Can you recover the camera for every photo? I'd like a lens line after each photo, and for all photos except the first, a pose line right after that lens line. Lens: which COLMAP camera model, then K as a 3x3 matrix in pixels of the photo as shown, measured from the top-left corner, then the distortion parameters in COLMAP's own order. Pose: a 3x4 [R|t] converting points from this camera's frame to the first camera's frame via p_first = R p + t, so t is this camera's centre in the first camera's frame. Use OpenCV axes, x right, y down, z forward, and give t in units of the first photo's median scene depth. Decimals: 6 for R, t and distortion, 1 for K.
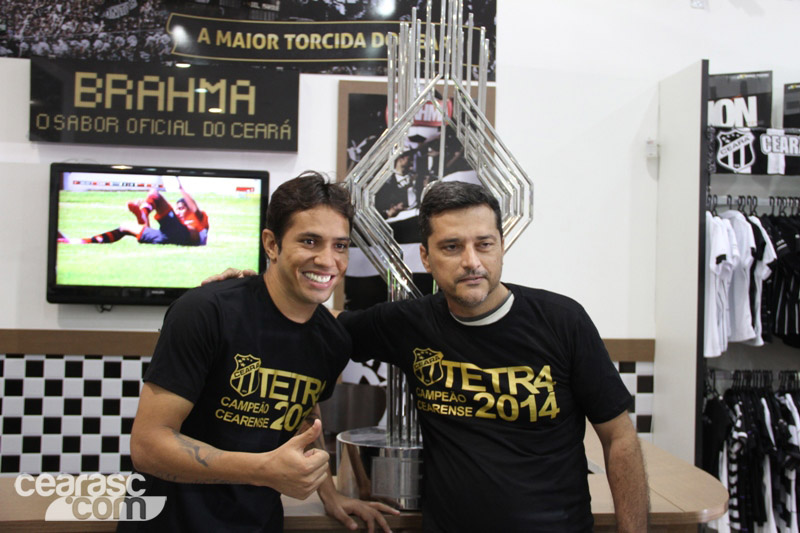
lens RADIAL K [[896.0, 0, 399.5], [0, 896.0, 259.2], [0, 0, 1]] dist [0.022474, 0.000000]
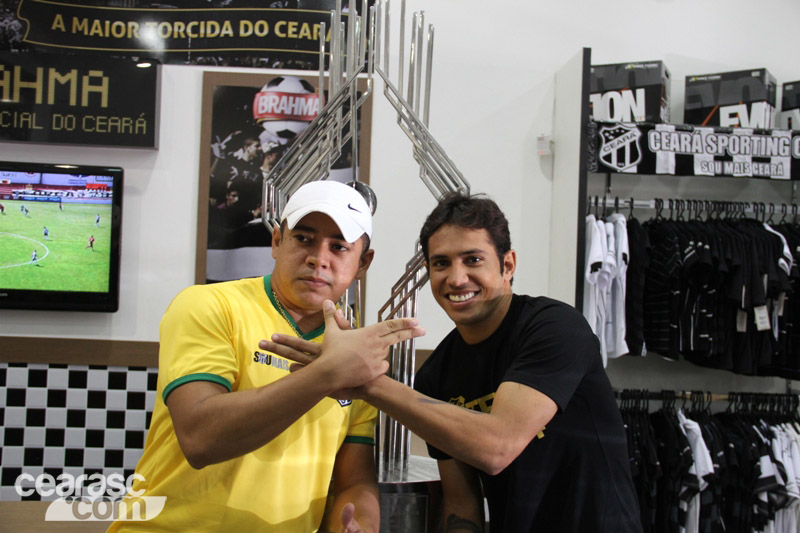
lens RADIAL K [[896.0, 0, 399.0], [0, 896.0, 265.0], [0, 0, 1]] dist [0.022474, 0.000000]
pose [[0.998560, 0.011471, -0.052414, 0.194295], [-0.011606, 0.999930, -0.002257, 0.002669], [0.052384, 0.002862, 0.998623, 0.077556]]
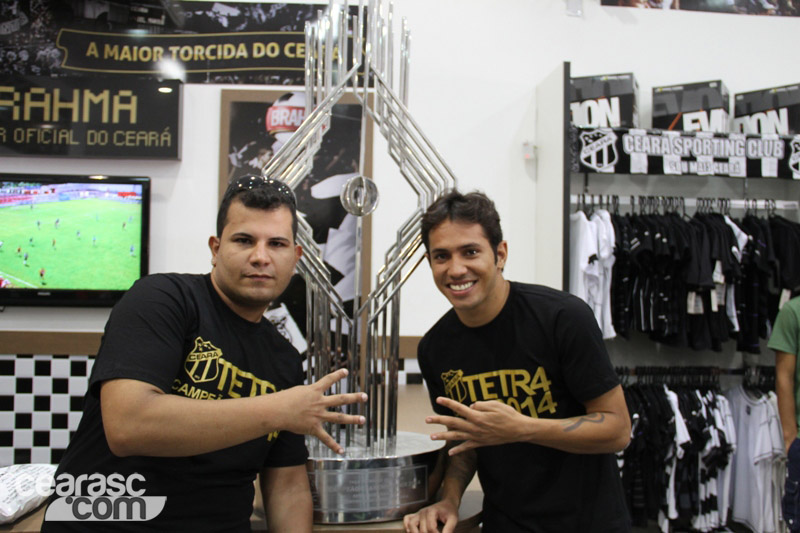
lens RADIAL K [[765.5, 0, 399.6], [0, 765.5, 262.2], [0, 0, 1]] dist [-0.049213, 0.000000]
pose [[0.999487, -0.009158, -0.030704, 0.170033], [0.009010, 0.999947, -0.004978, 0.007673], [0.030748, 0.004699, 0.999516, 0.128990]]
